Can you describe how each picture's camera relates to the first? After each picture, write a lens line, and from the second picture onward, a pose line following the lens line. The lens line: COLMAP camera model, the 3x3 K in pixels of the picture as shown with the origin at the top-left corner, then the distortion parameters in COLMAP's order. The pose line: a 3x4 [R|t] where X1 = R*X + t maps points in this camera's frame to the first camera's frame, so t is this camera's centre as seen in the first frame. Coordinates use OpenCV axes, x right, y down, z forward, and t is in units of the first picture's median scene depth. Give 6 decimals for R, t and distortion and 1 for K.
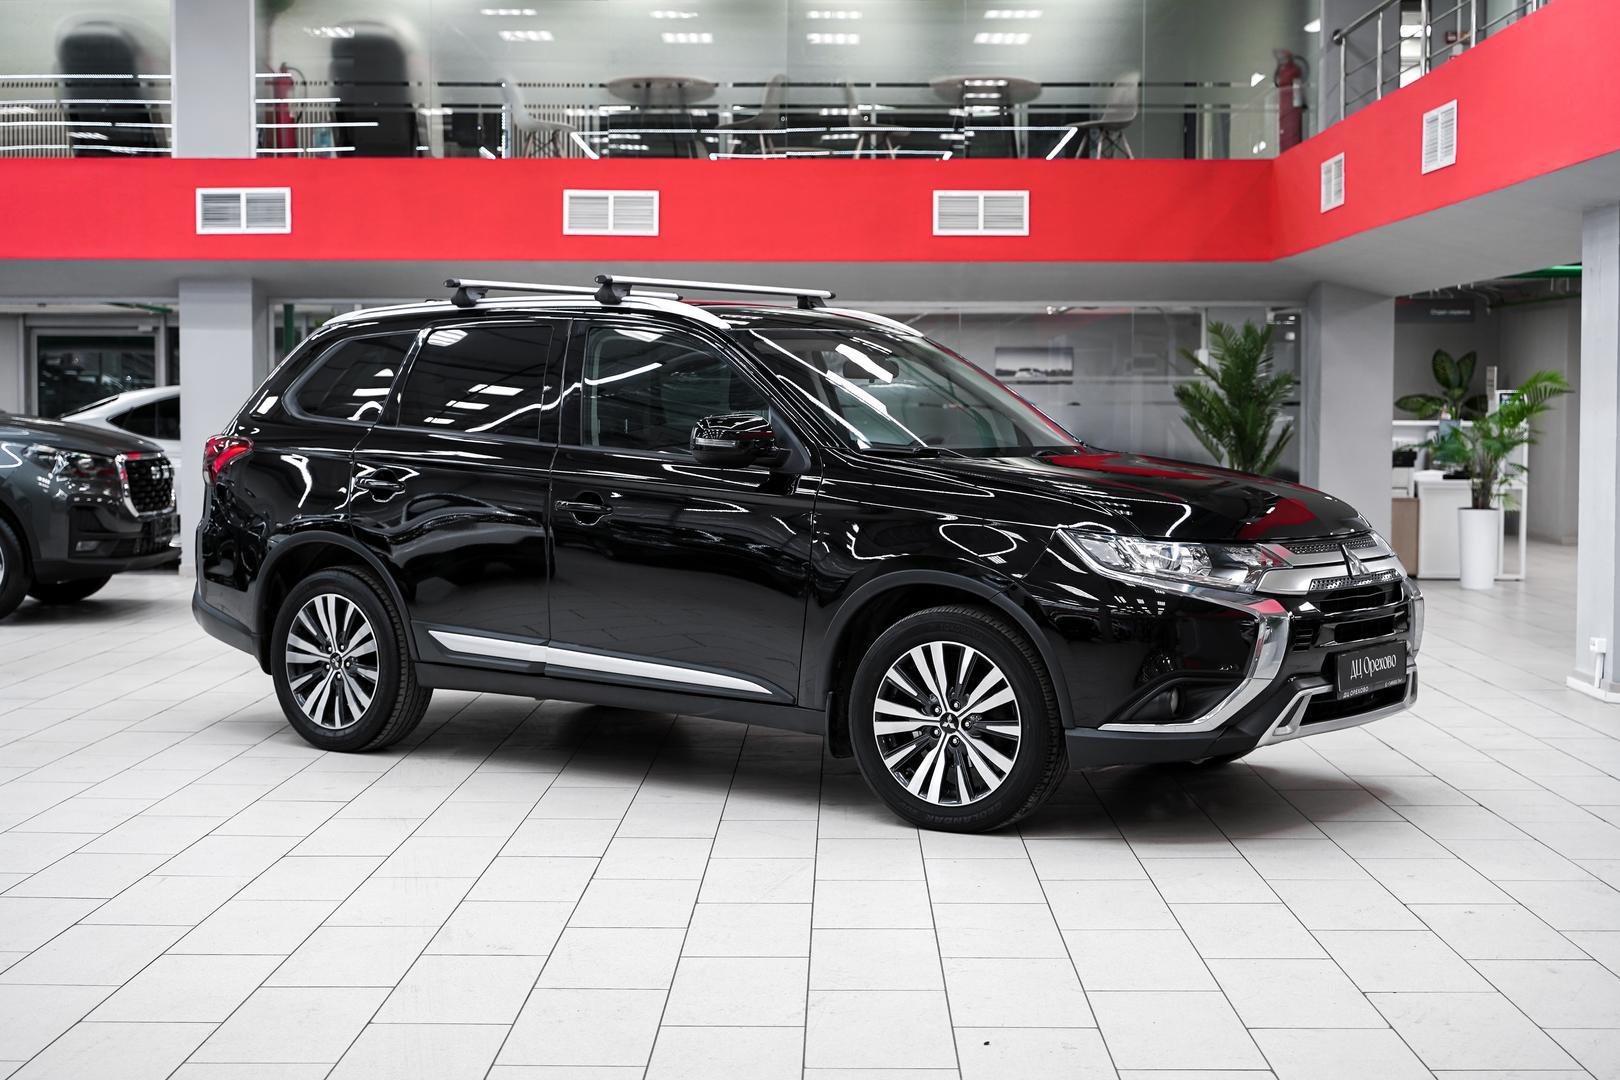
lens RADIAL K [[2317.6, 0, 809.5], [0, 2317.6, 543.7], [0, 0, 1]] dist [0.045918, 0.000000]
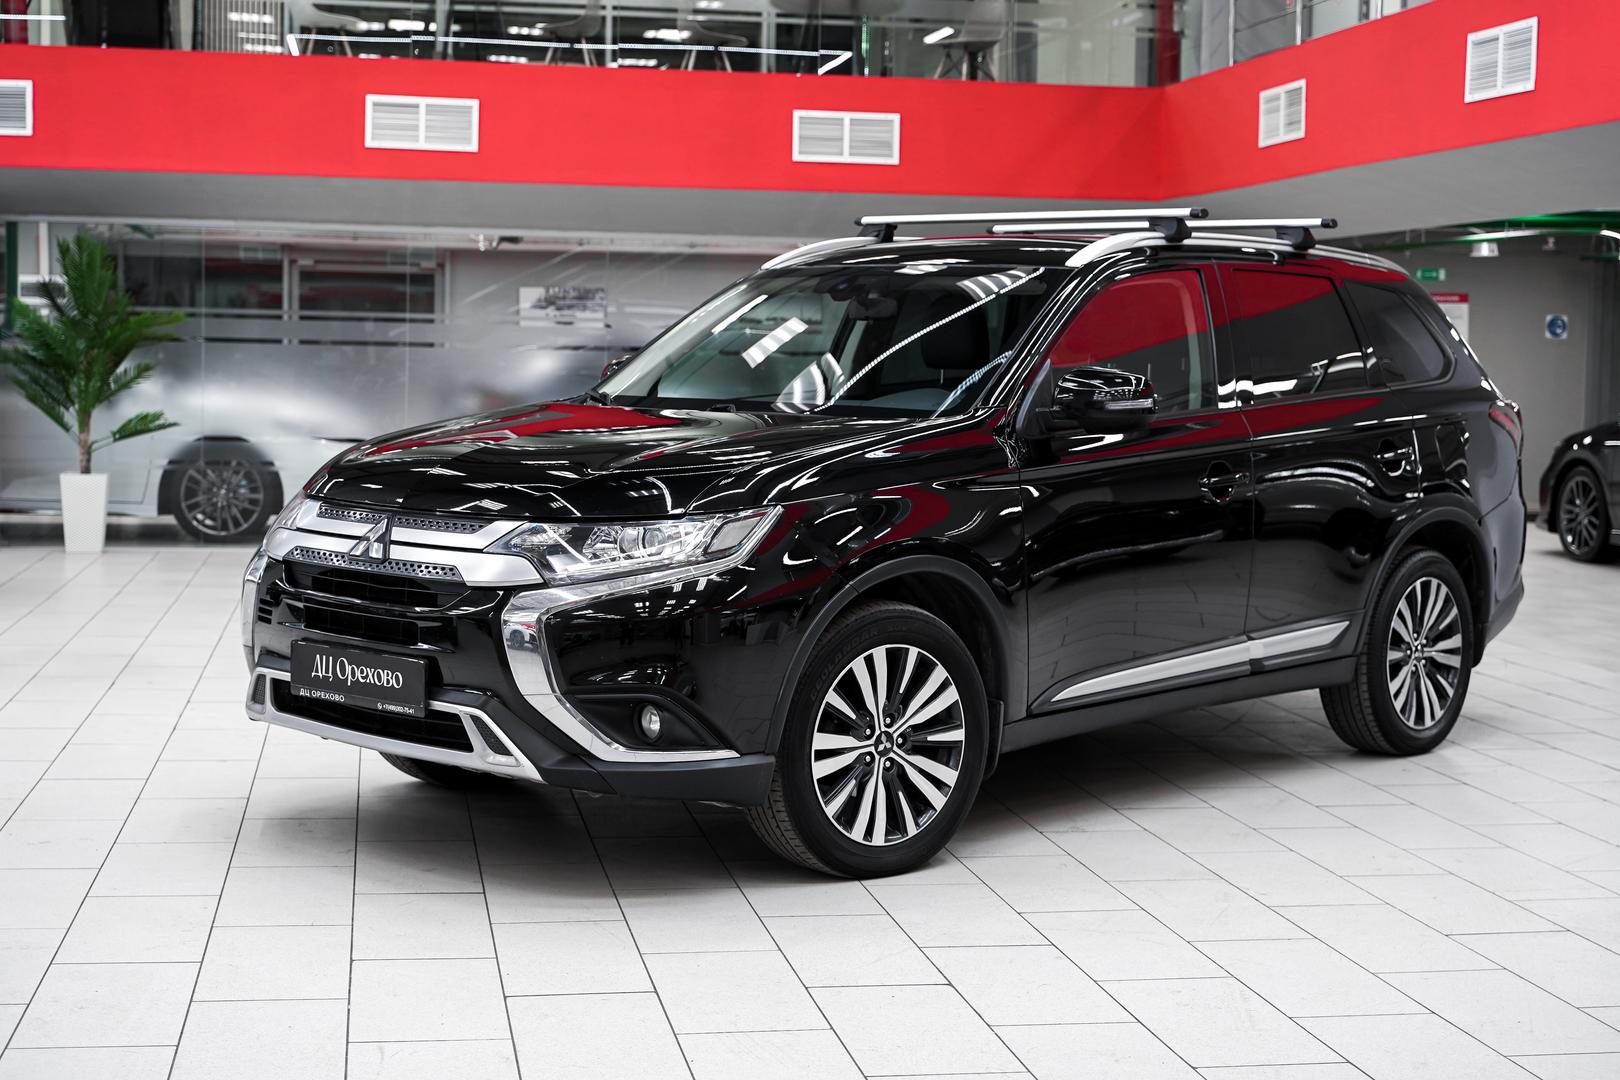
lens RADIAL K [[2317.6, 0, 809.4], [0, 2317.6, 541.5], [0, 0, 1]] dist [0.045918, 0.000000]
pose [[0.980784, -0.003872, 0.195060, -0.111140], [-0.000914, 0.999701, 0.024440, -0.008704], [-0.195097, -0.024148, 0.980487, 0.120740]]
